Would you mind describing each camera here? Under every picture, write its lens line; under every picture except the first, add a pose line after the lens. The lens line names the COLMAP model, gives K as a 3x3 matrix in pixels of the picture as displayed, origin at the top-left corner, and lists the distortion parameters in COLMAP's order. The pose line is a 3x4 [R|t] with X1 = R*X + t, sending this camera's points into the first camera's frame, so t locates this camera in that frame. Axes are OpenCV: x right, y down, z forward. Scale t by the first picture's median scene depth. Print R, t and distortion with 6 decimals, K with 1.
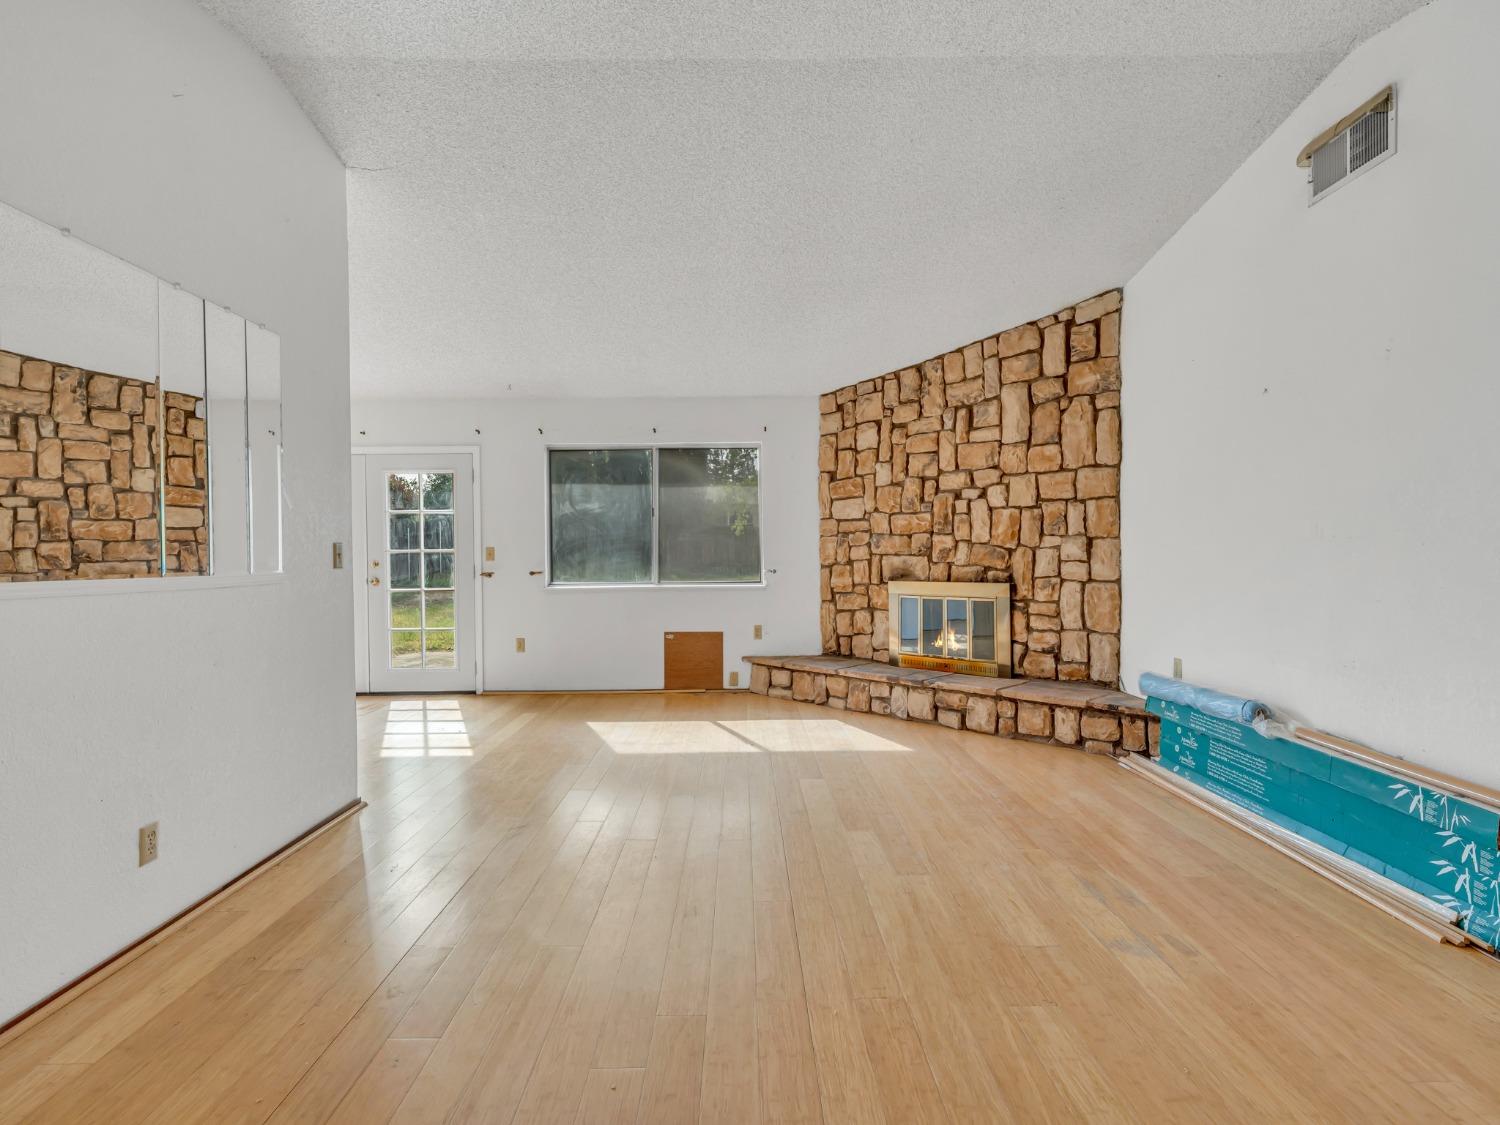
lens RADIAL K [[731.7, 0, 744.6], [0, 731.7, 565.7], [0, 0, 1]] dist [-0.003321, -0.003484]
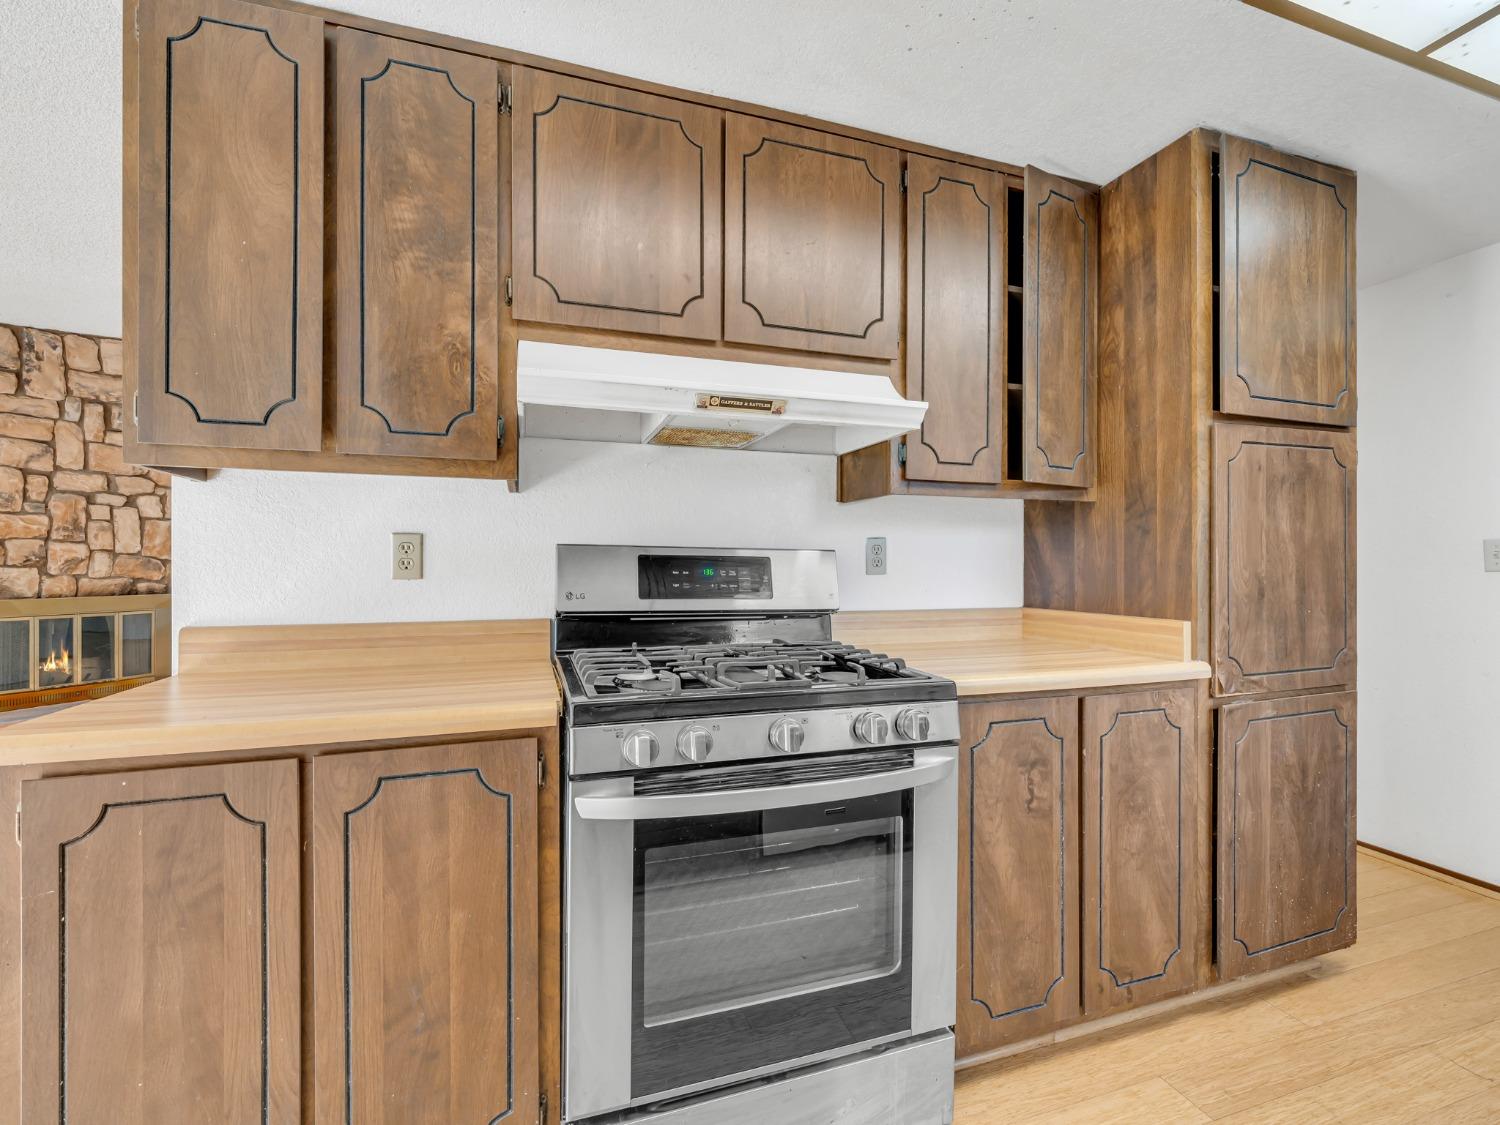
lens RADIAL K [[652.7, 0, 737.6], [0, 652.7, 562.2], [0, 0, 1]] dist [-0.002020, 0.000431]
pose [[-0.314479, 0.009576, 0.949216, -0.704573], [0.017260, 0.999841, -0.004368, -0.002183], [-0.949108, 0.015010, -0.314594, 0.498712]]
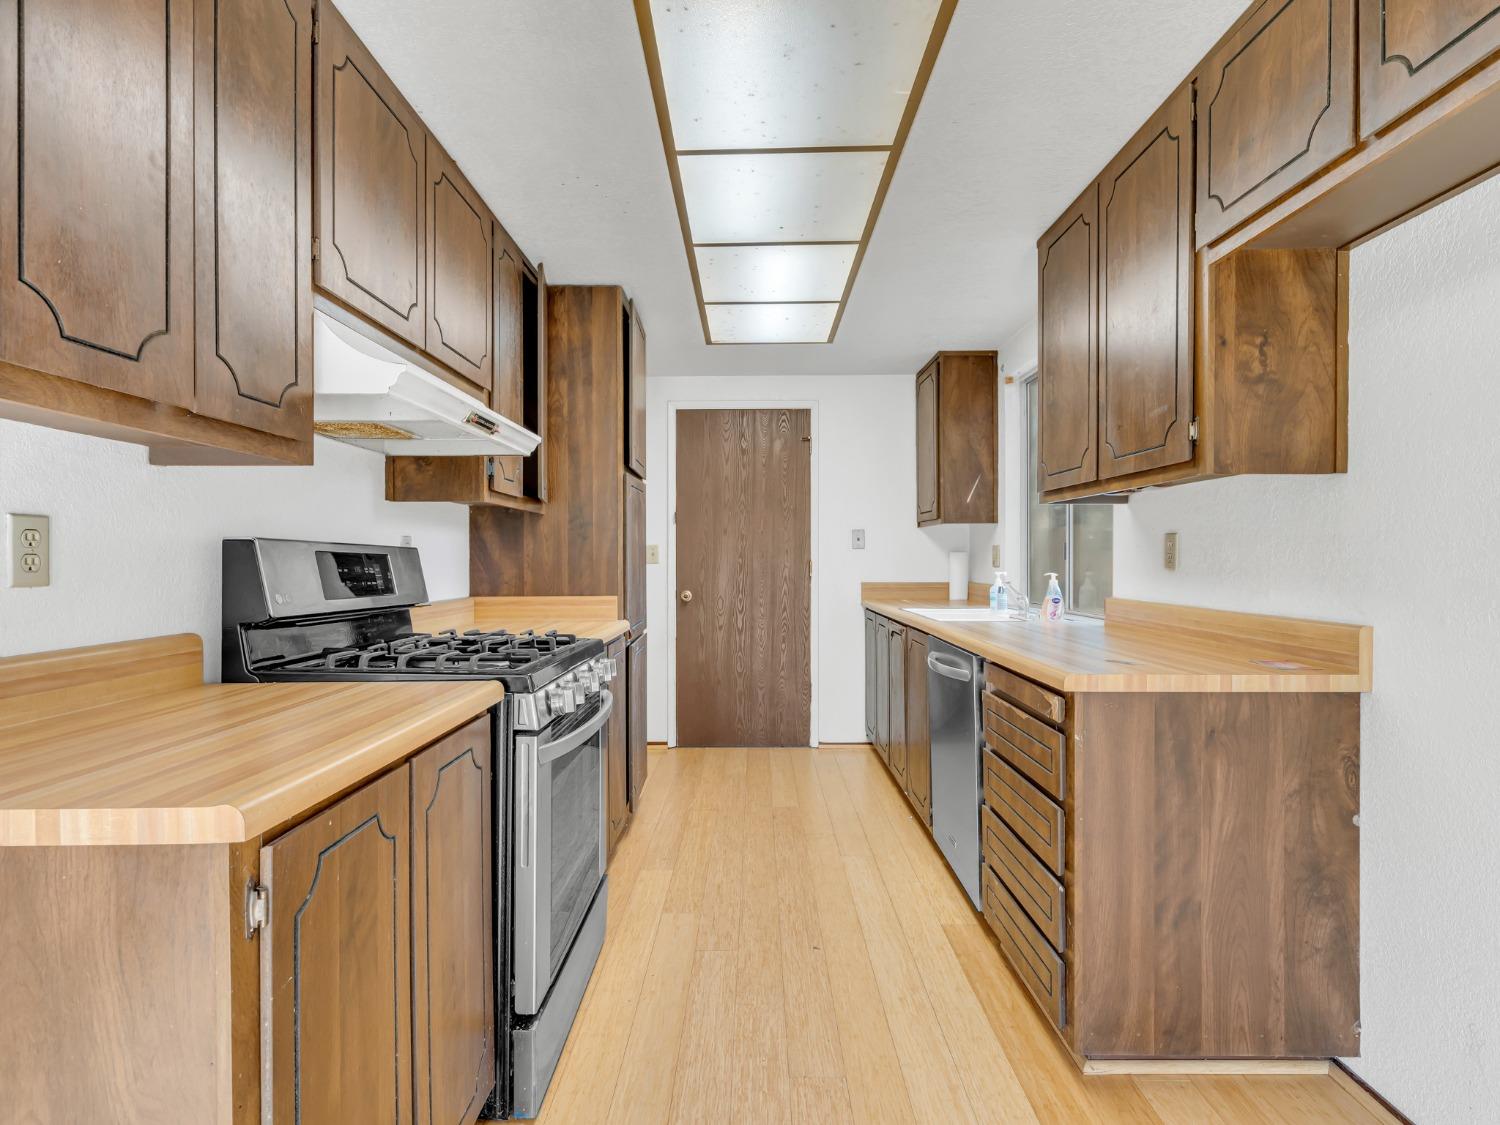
lens RADIAL K [[767.1, 0, 747.5], [0, 767.1, 565.2], [0, 0, 1]] dist [0.003448, 0.000421]
pose [[-0.999790, 0.012125, 0.016547, -0.585868], [0.012505, 0.999657, 0.023022, -0.006979], [-0.016262, 0.023224, -0.999598, 0.774527]]
